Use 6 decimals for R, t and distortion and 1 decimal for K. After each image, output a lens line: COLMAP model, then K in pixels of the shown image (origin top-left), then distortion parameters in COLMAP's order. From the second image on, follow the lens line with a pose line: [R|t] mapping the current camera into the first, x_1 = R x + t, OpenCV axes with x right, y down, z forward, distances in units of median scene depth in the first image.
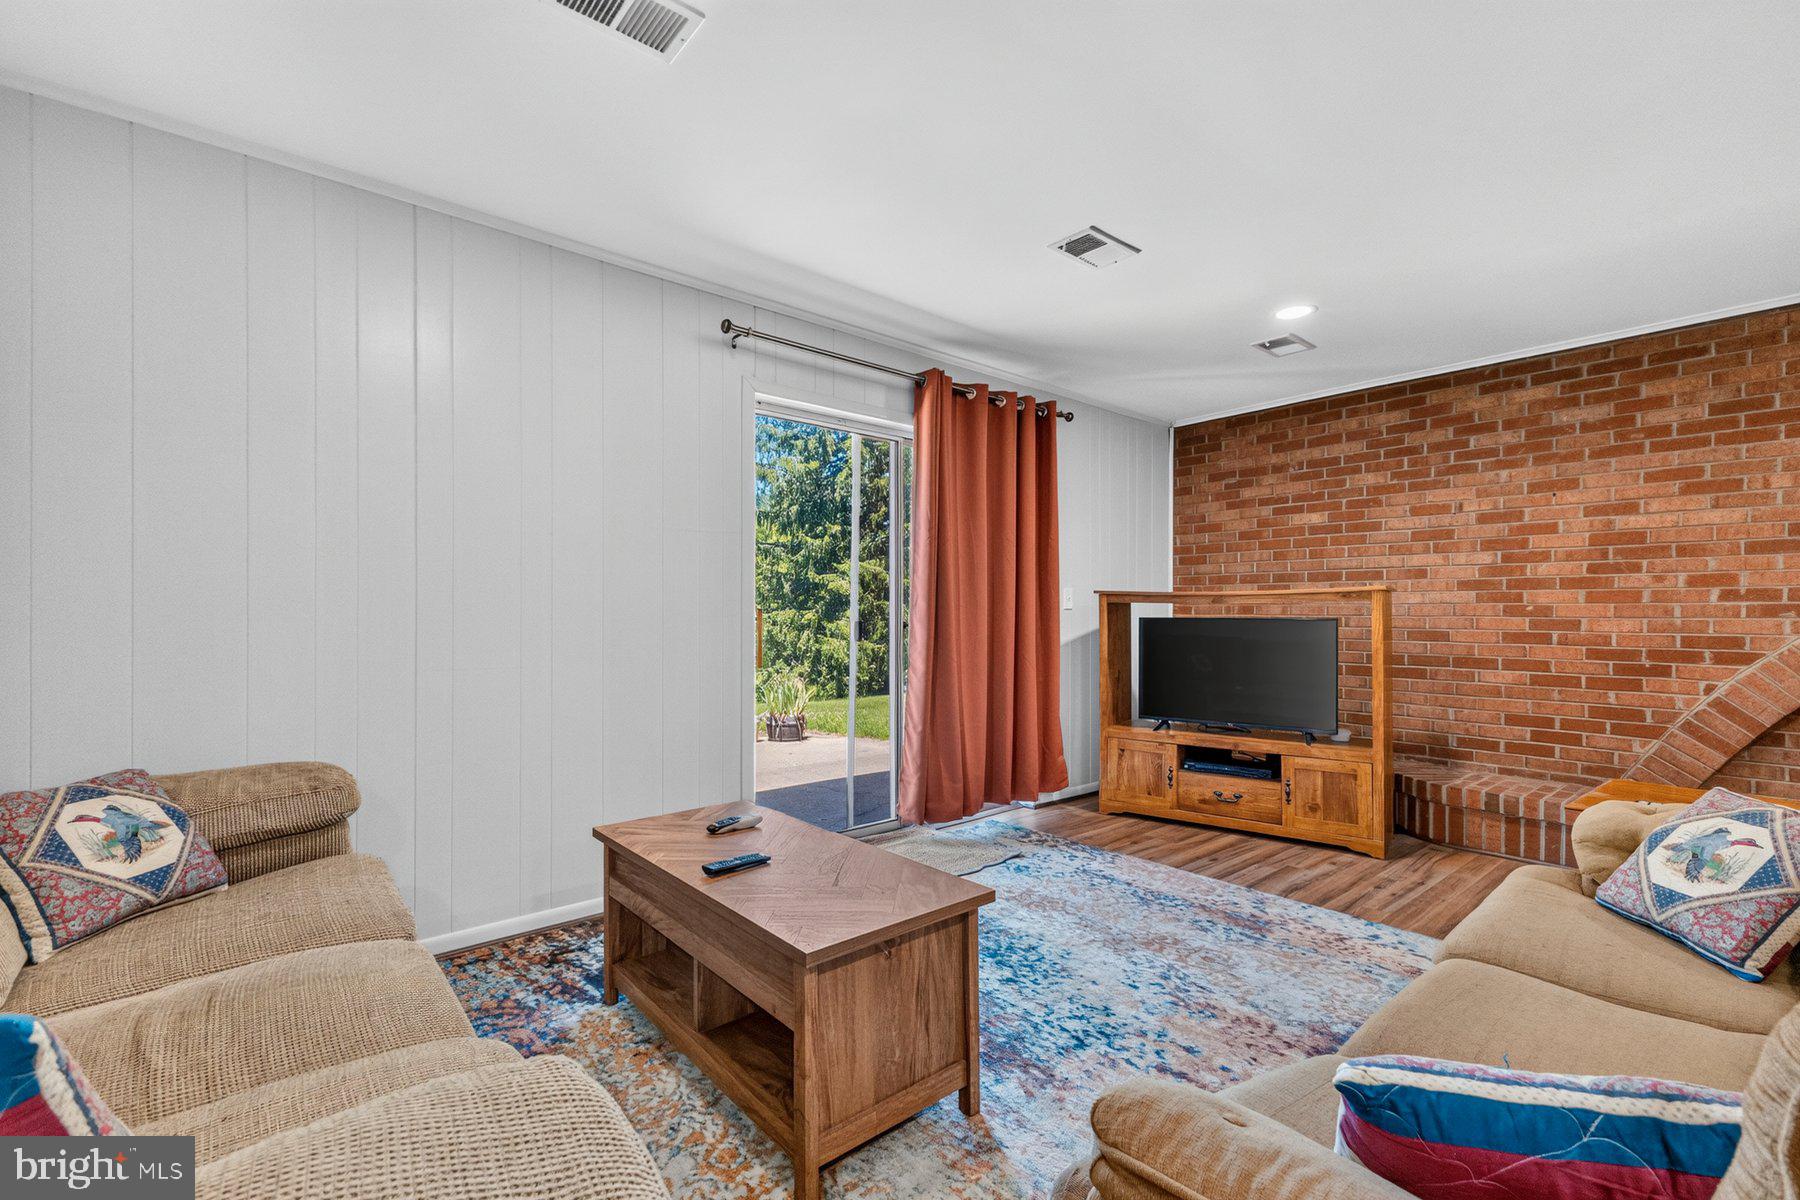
lens RADIAL K [[790.1, 0, 894.6], [0, 790.1, 606.9], [0, 0, 1]] dist [0.009016, -0.003125]
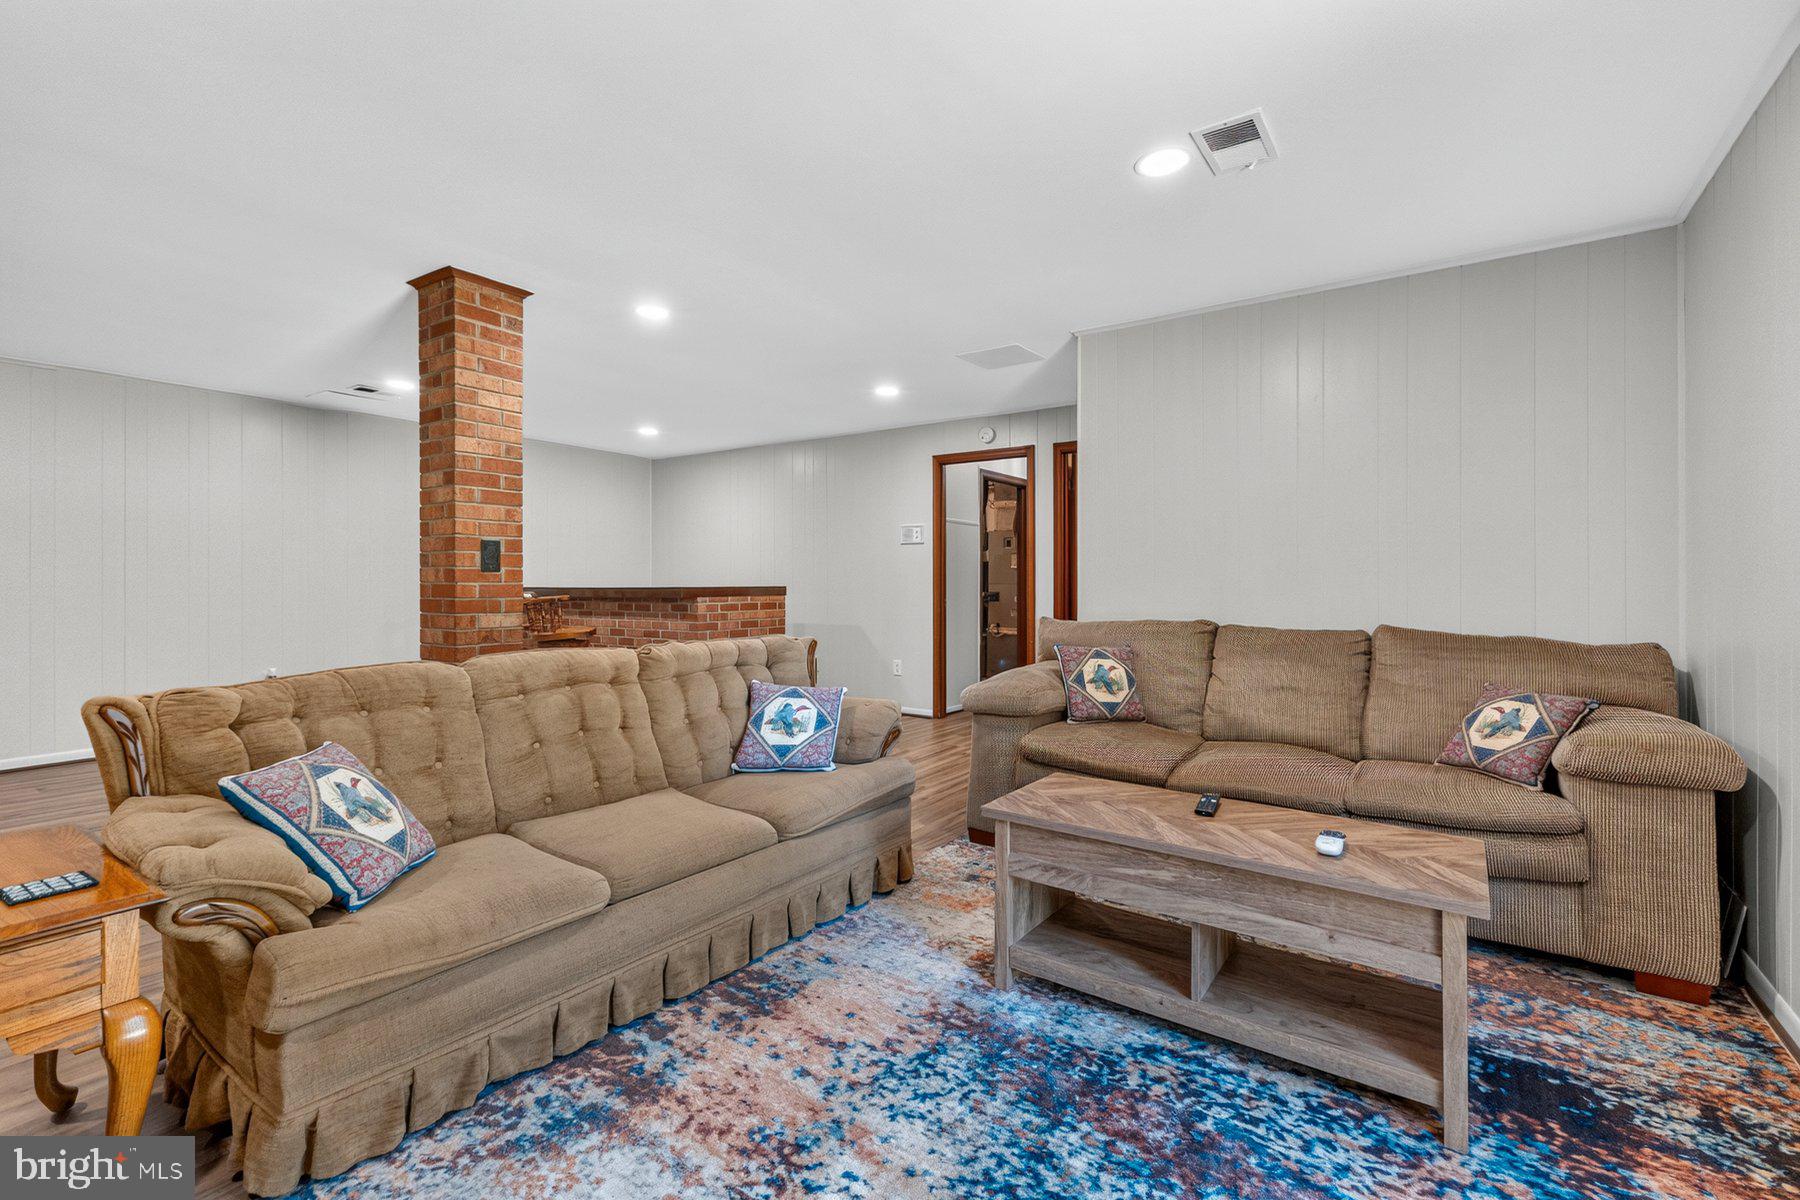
lens RADIAL K [[790.1, 0, 903.1], [0, 790.1, 590.8], [0, 0, 1]] dist [0.009016, -0.003125]
pose [[-0.965716, 0.001171, -0.259597, 0.477271], [0.000942, 0.999999, 0.001010, 0.013583], [0.259598, 0.000731, -0.965717, 1.820173]]
